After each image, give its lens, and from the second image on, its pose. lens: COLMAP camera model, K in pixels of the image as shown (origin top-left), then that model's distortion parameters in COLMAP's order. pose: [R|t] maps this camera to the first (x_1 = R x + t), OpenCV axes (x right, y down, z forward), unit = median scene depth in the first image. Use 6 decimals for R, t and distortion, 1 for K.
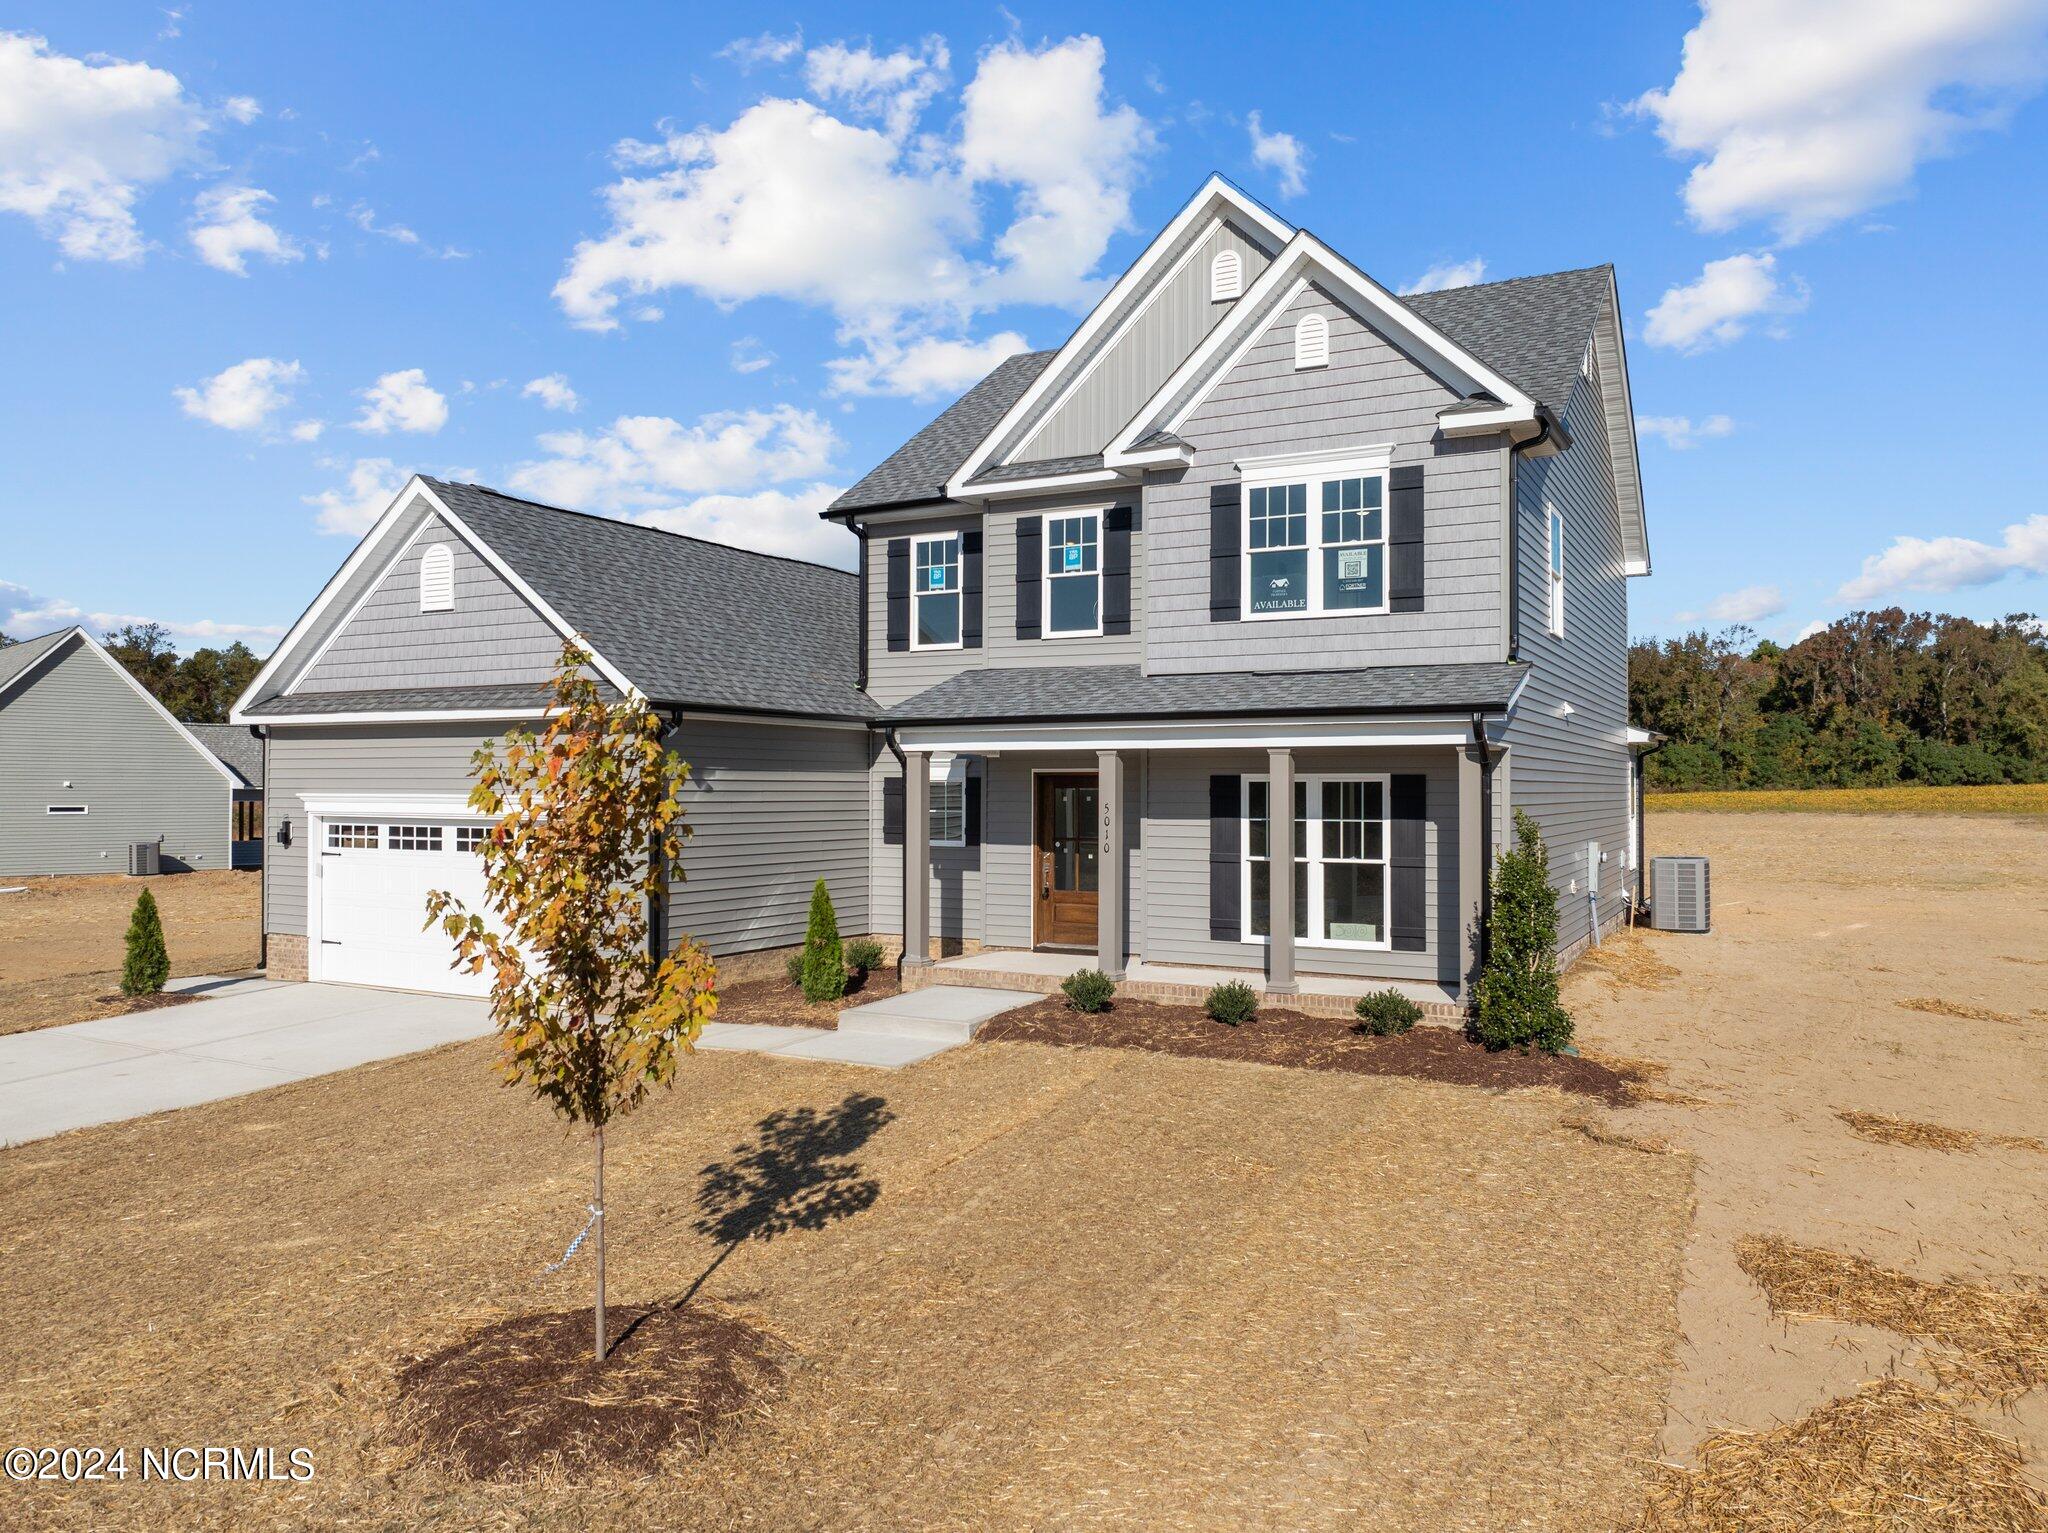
lens RADIAL K [[1438.5, 0, 1025.3], [0, 1438.5, 758.5], [0, 0, 1]] dist [-0.031700, -0.005391]
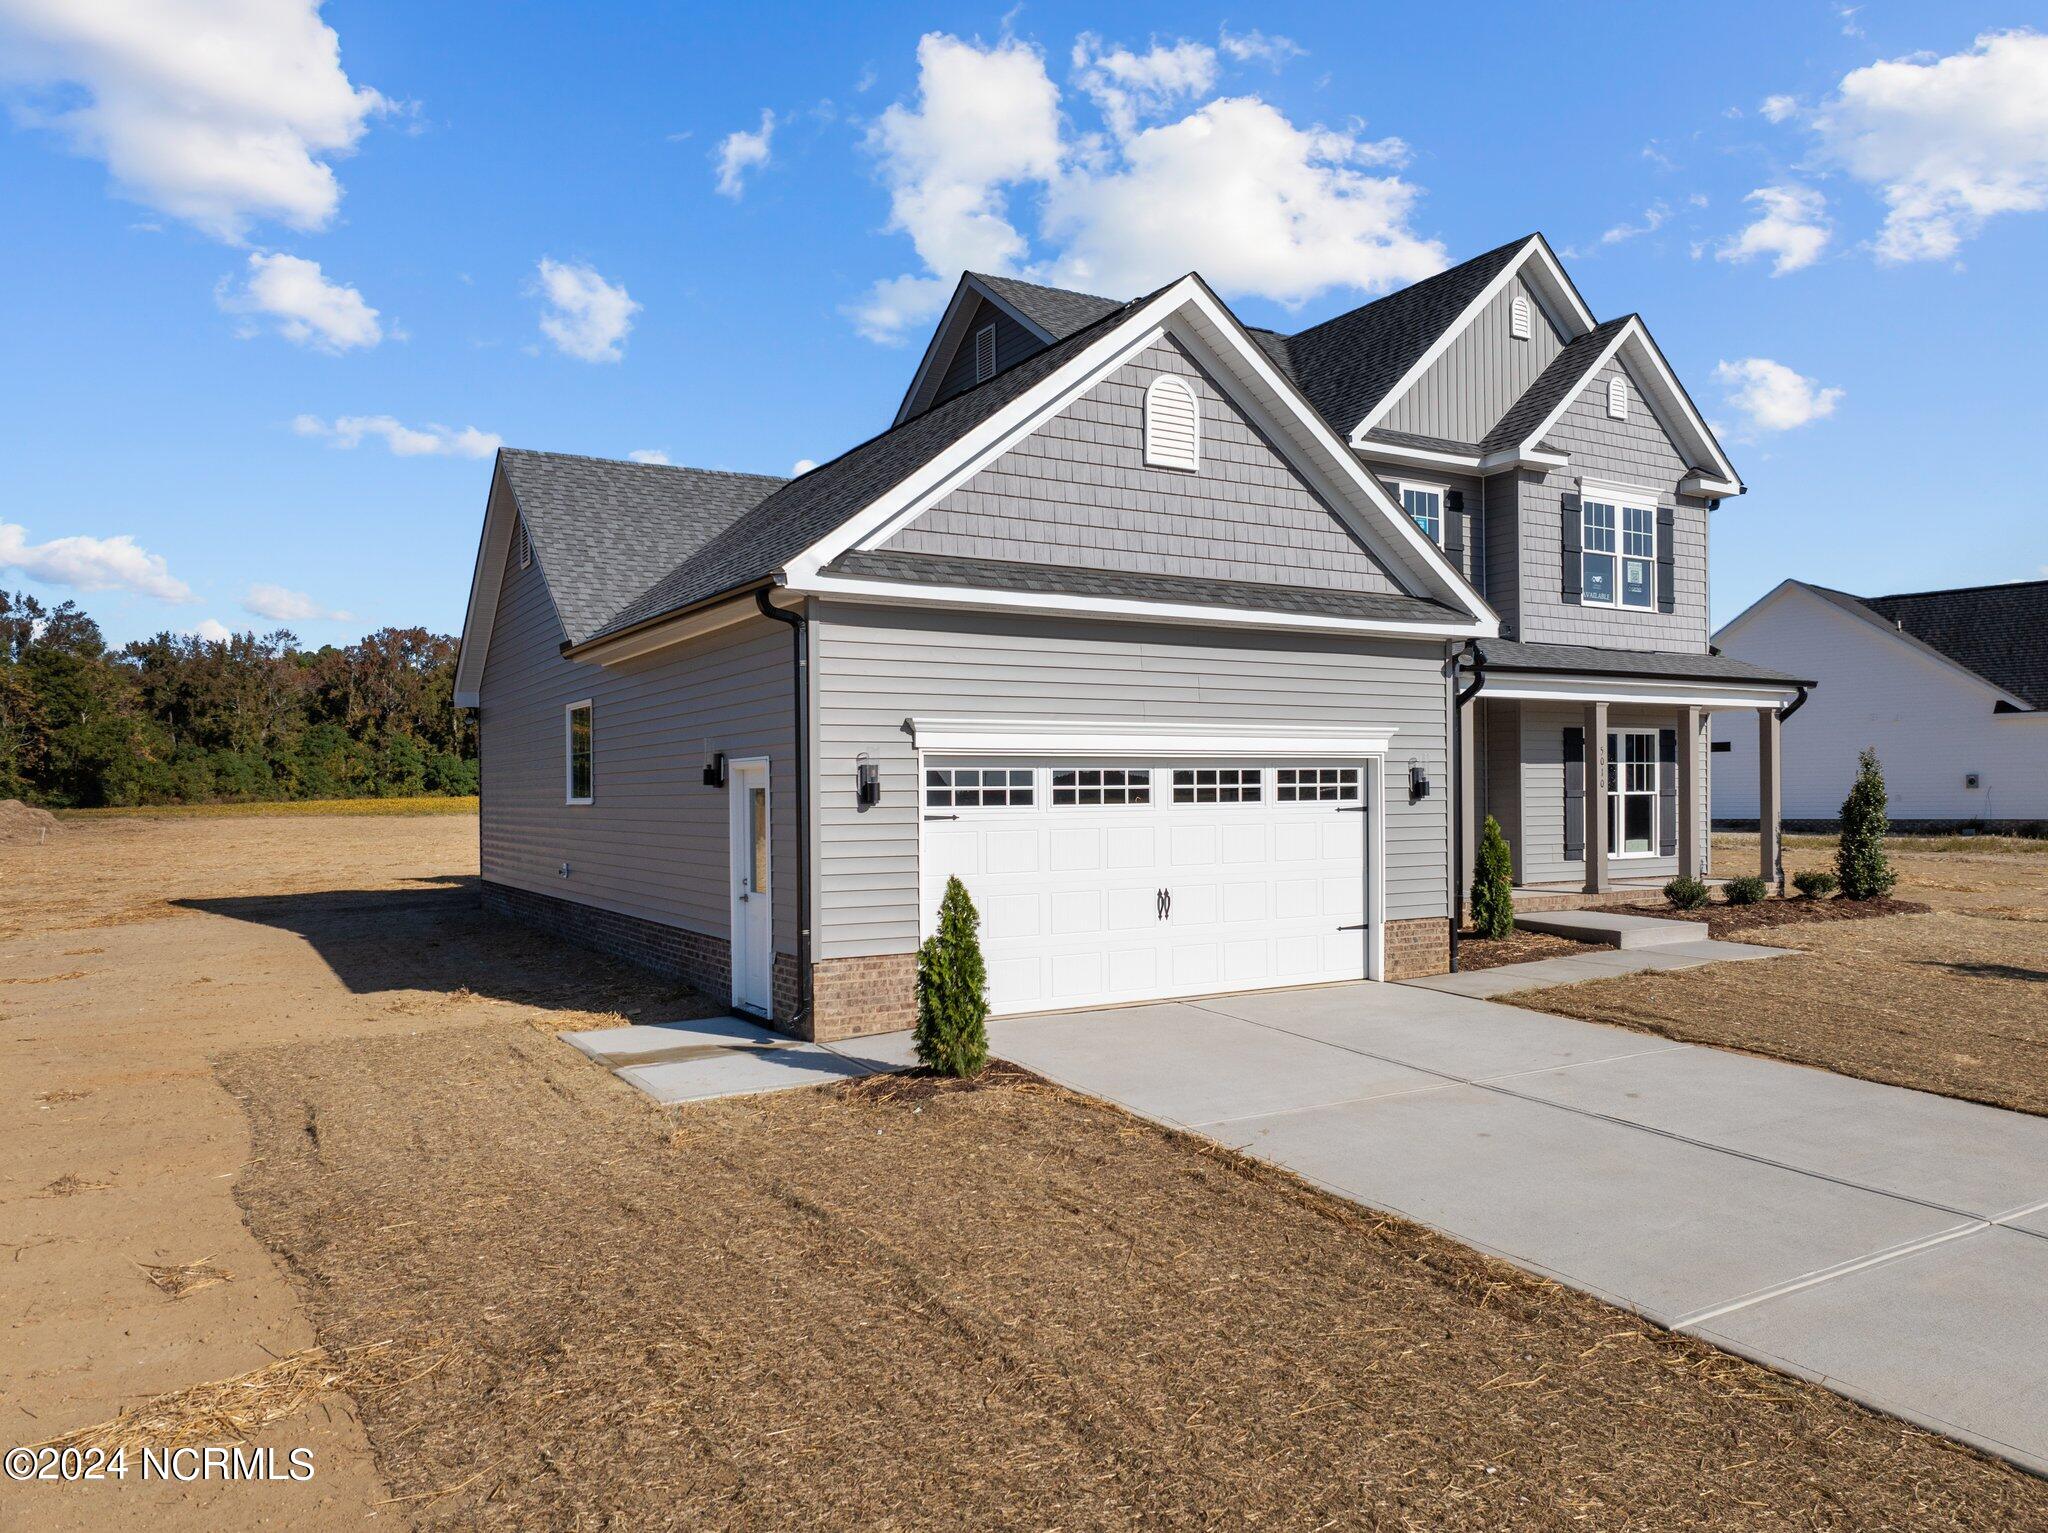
lens RADIAL K [[1463.3, 0, 1030.1], [0, 1463.3, 815.1], [0, 0, 1]] dist [-0.035687, 0.002588]
pose [[0.516360, -0.018333, 0.856175, -1.189118], [-0.005722, 0.999675, 0.024856, 0.058749], [-0.856352, -0.017734, 0.516087, 0.749329]]
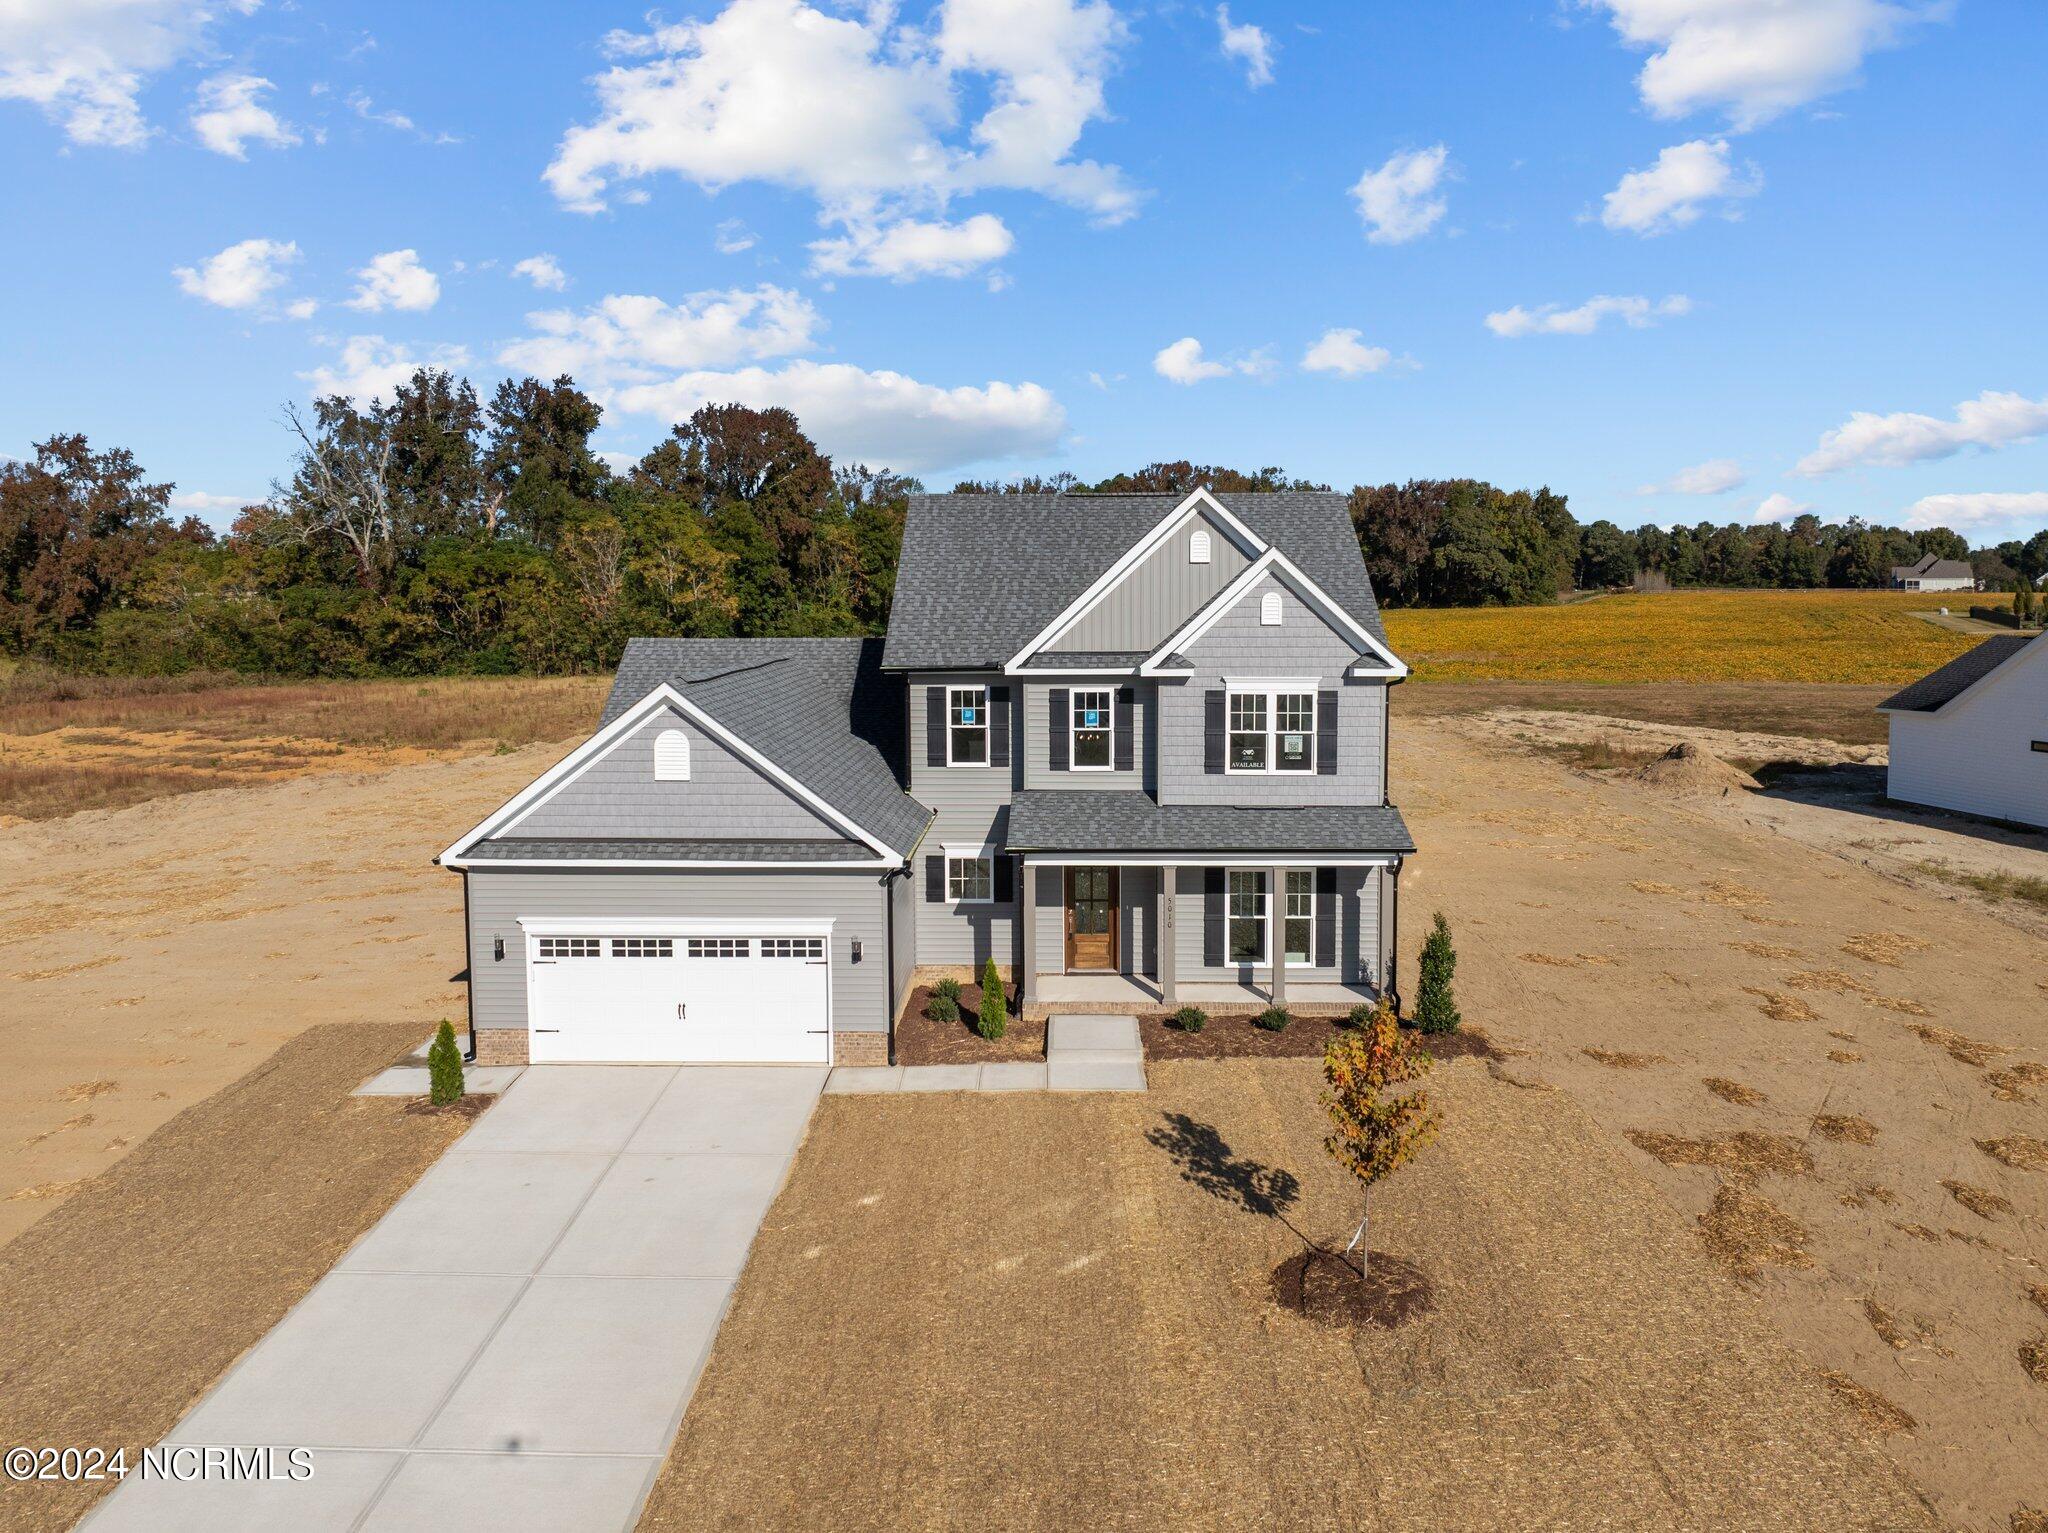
lens RADIAL K [[1465.9, 0, 1019.2], [0, 1465.9, 679.4], [0, 0, 1]] dist [-0.021014, -0.018796]
pose [[0.893194, -0.034660, 0.448333, -0.802216], [-0.001447, 0.996798, 0.079944, -0.335958], [-0.449668, -0.072054, 0.890285, -0.373190]]
